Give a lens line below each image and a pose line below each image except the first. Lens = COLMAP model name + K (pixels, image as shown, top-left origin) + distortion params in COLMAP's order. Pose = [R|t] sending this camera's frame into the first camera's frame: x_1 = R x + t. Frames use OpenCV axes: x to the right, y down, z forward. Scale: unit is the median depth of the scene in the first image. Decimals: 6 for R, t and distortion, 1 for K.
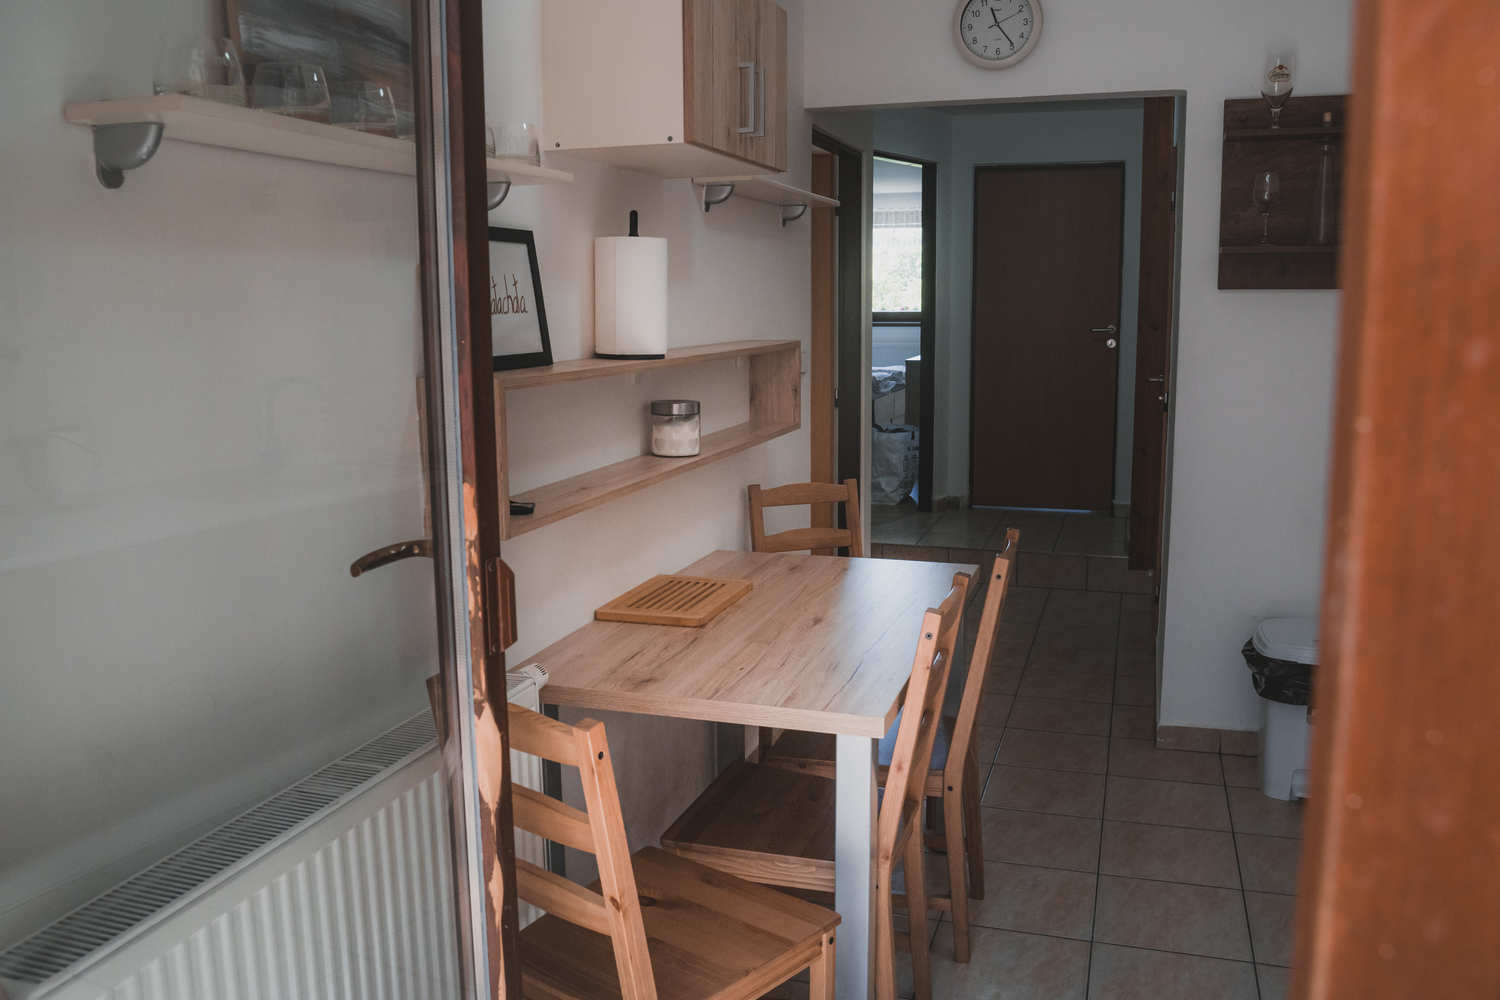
lens RADIAL K [[1218.3, 0, 743.4], [0, 1218.3, 493.5], [0, 0, 1]] dist [-0.121285, 0.098131]
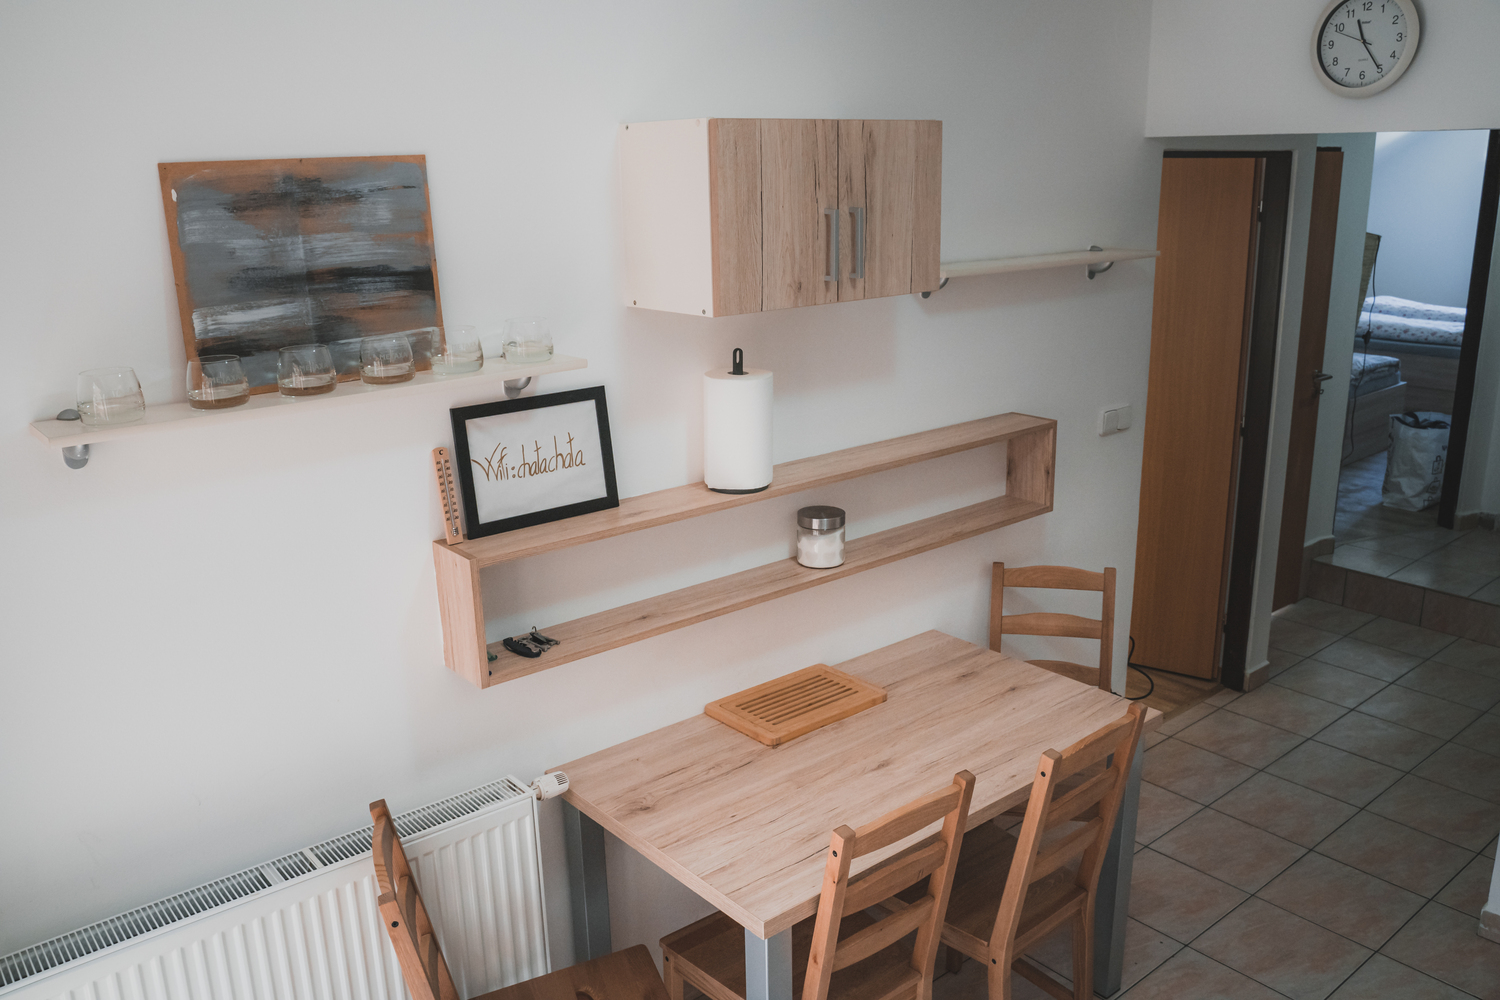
lens RADIAL K [[1218.3, 0, 743.4], [0, 1218.3, 493.5], [0, 0, 1]] dist [-0.121285, 0.098131]
pose [[0.843910, 0.133102, -0.519711, 0.450226], [-0.070563, 0.987857, 0.138416, -0.245560], [0.531824, -0.080139, 0.843055, 0.114054]]
